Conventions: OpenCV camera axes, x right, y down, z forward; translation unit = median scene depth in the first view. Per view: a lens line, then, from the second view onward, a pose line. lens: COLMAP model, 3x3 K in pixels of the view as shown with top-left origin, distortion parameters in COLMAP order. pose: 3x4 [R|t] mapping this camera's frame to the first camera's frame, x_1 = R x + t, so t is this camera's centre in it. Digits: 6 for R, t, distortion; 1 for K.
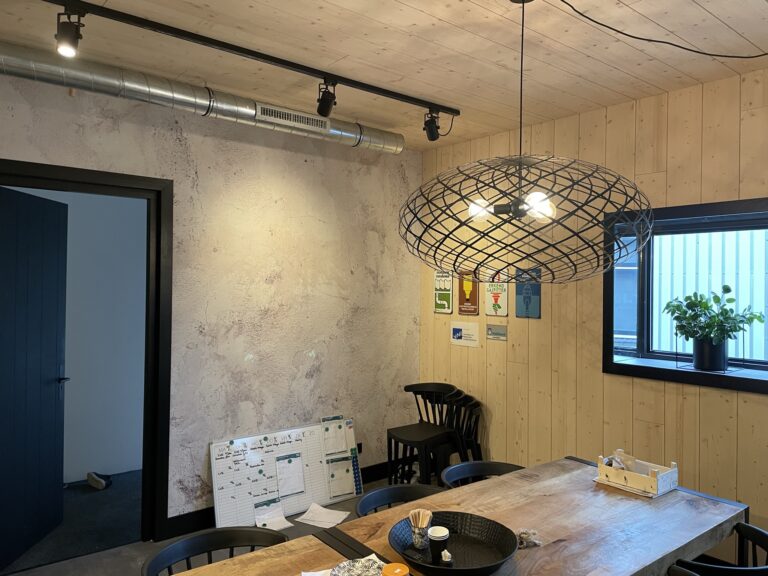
lens RADIAL K [[577.5, 0, 388.7], [0, 577.5, 283.3], [0, 0, 1]] dist [0.084356, -0.107846]
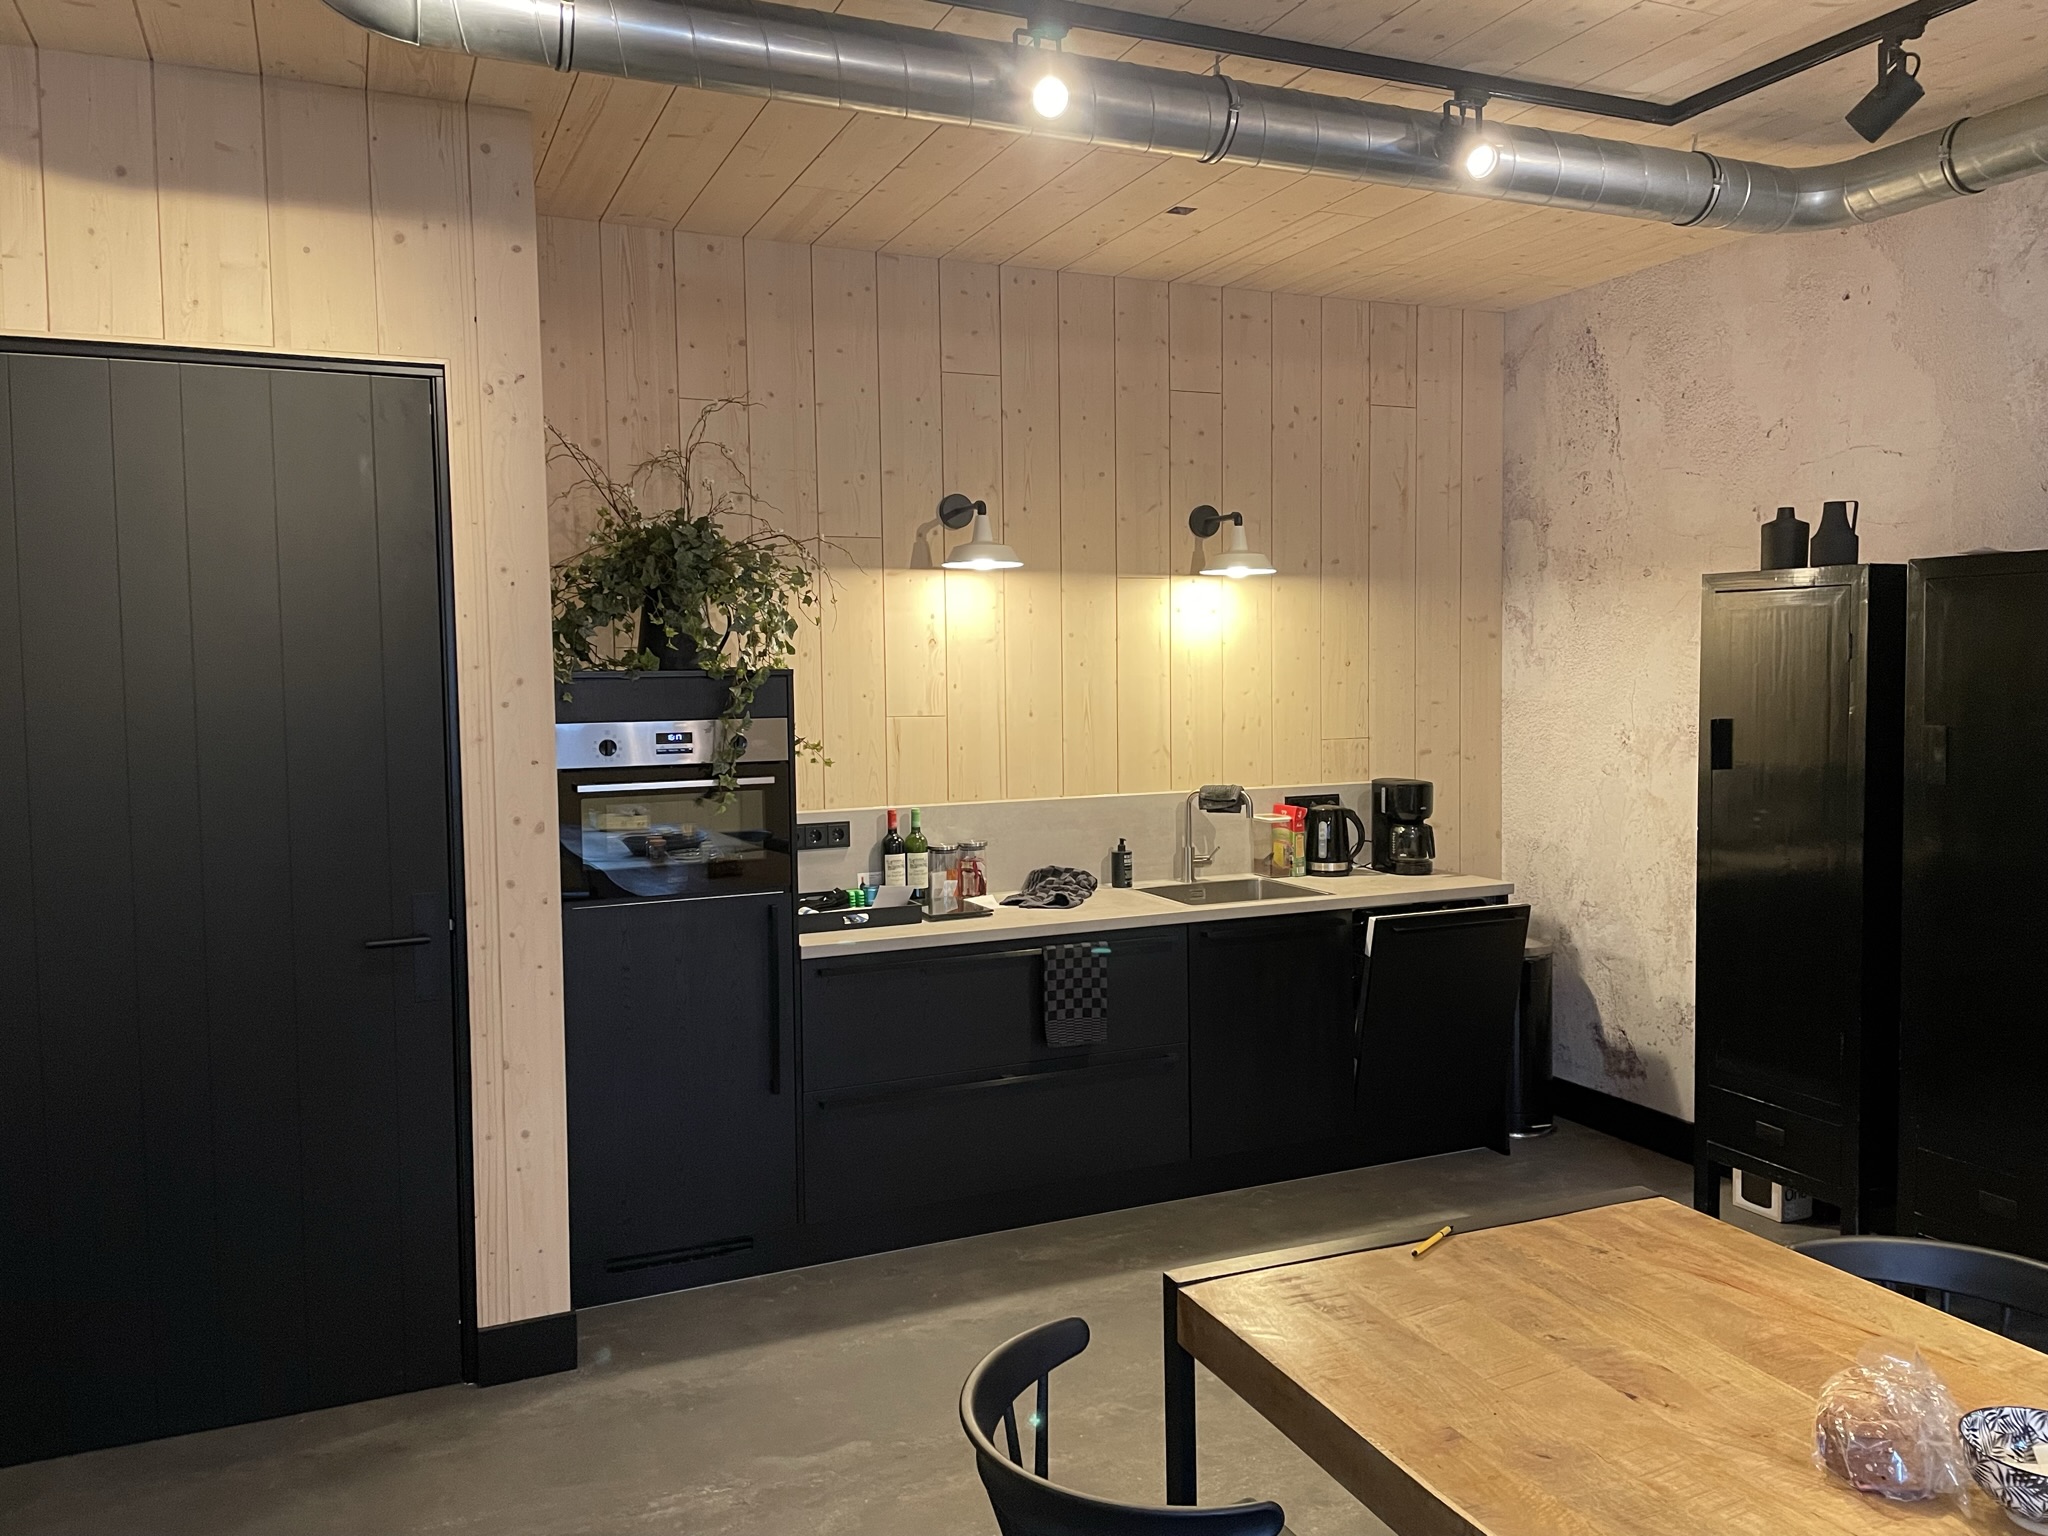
lens RADIAL K [[1540.1, 0, 1036.5], [0, 1540.1, 755.3], [0, 0, 1]] dist [0.084356, -0.107846]
pose [[-0.270680, 0.055279, -0.961081, 1.110126], [0.020620, 0.998454, 0.051622, 0.016059], [0.962449, -0.005844, -0.271401, 0.910956]]
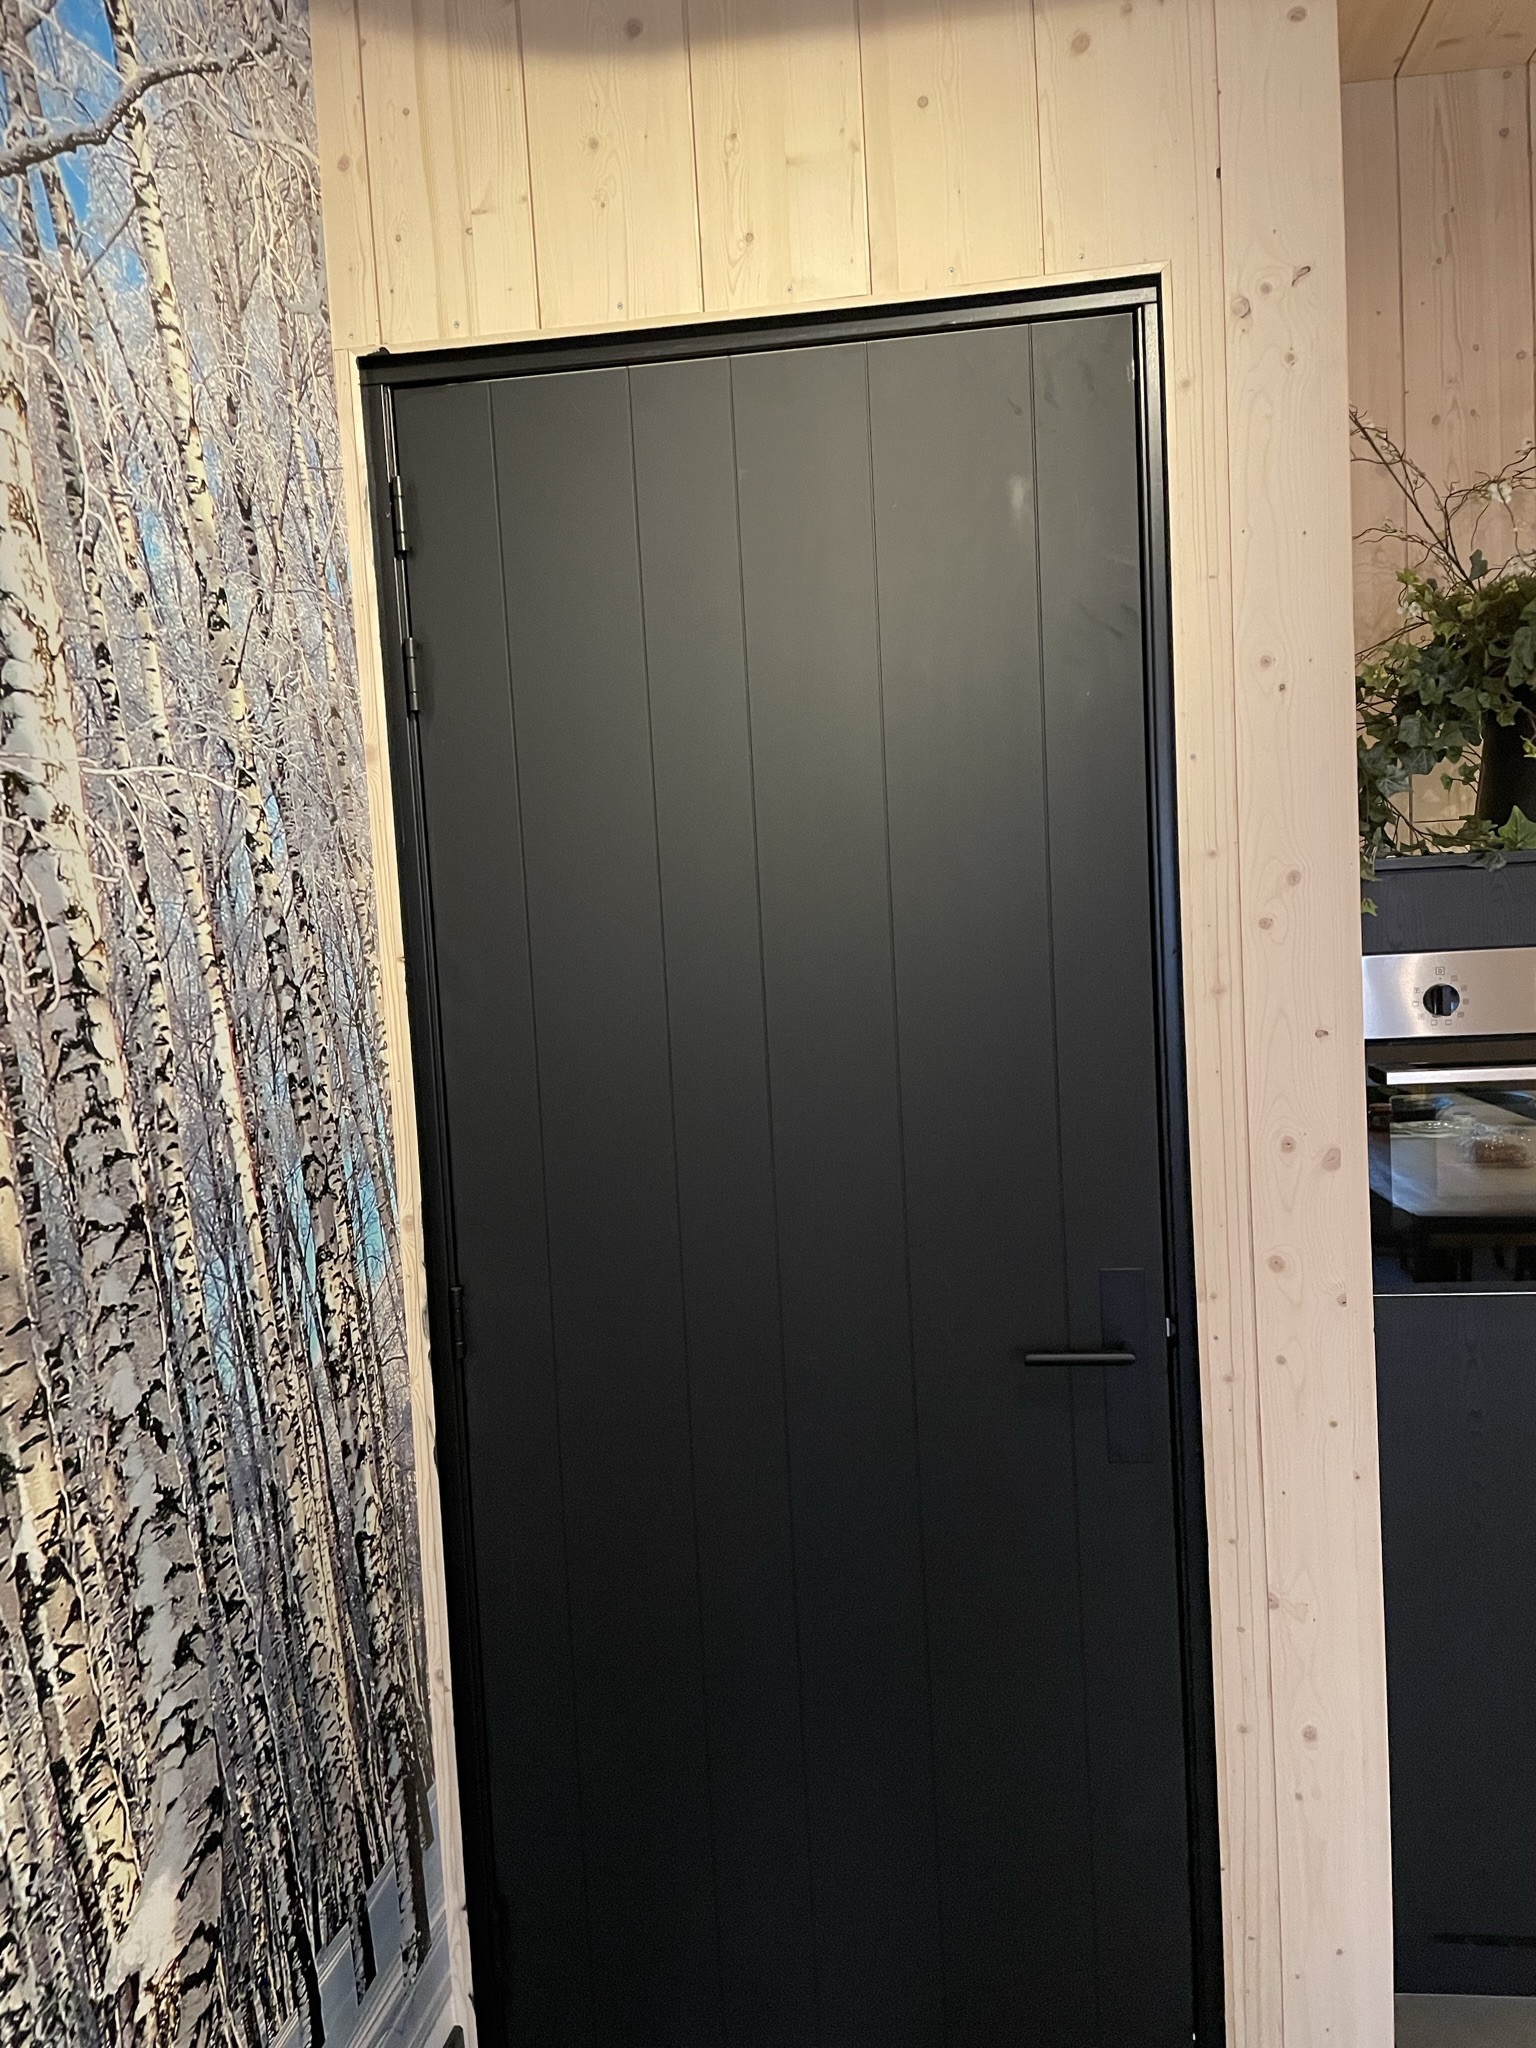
lens RADIAL K [[1540.1, 0, 807.4], [0, 1540.1, 1020.4], [0, 0, 1]] dist [0.084356, -0.107846]
pose [[-0.727933, 0.079497, -0.681024, 0.705496], [0.055659, 0.996829, 0.056870, 0.022514], [0.683385, 0.003492, -0.730050, 0.582242]]
